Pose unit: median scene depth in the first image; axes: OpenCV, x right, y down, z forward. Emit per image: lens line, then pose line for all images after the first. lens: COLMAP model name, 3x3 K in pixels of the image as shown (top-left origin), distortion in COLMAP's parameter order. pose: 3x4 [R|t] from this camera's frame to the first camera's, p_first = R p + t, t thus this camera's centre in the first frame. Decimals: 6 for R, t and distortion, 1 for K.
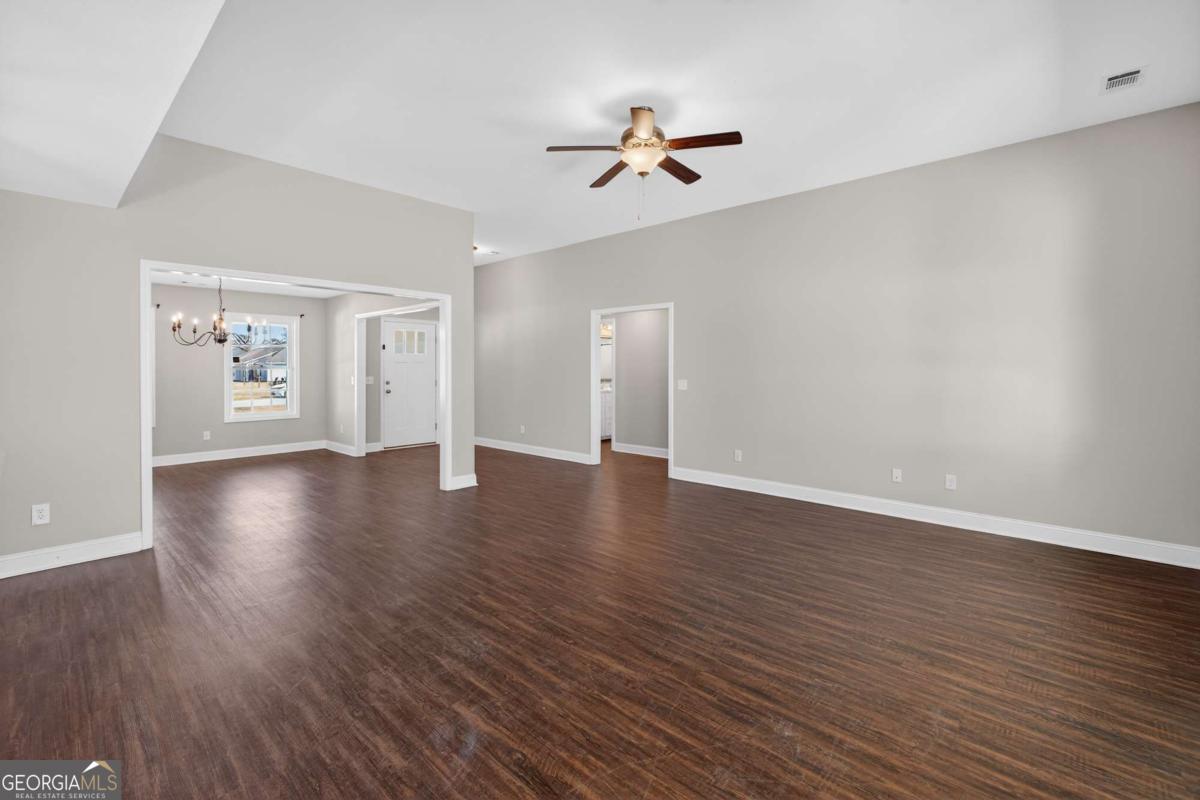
lens RADIAL K [[523.3, 0, 596.1], [0, 523.3, 368.3], [0, 0, 1]] dist [-0.000822, 0.001329]
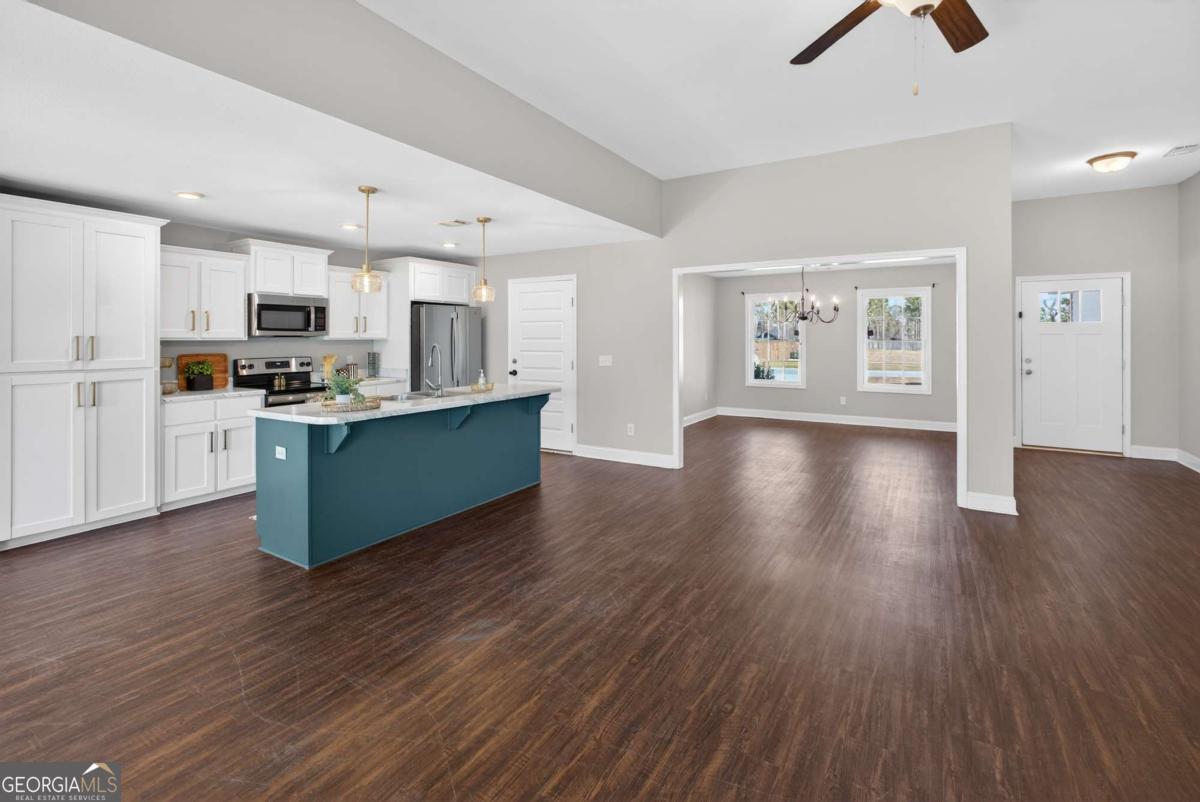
lens RADIAL K [[538.2, 0, 600.9], [0, 538.2, 339.7], [0, 0, 1]] dist [-0.000162, 0.000464]
pose [[0.197246, 0.002524, -0.980351, 0.707051], [0.001744, 0.999994, 0.002926, -0.018335], [0.980352, -0.002287, 0.197241, 0.654660]]
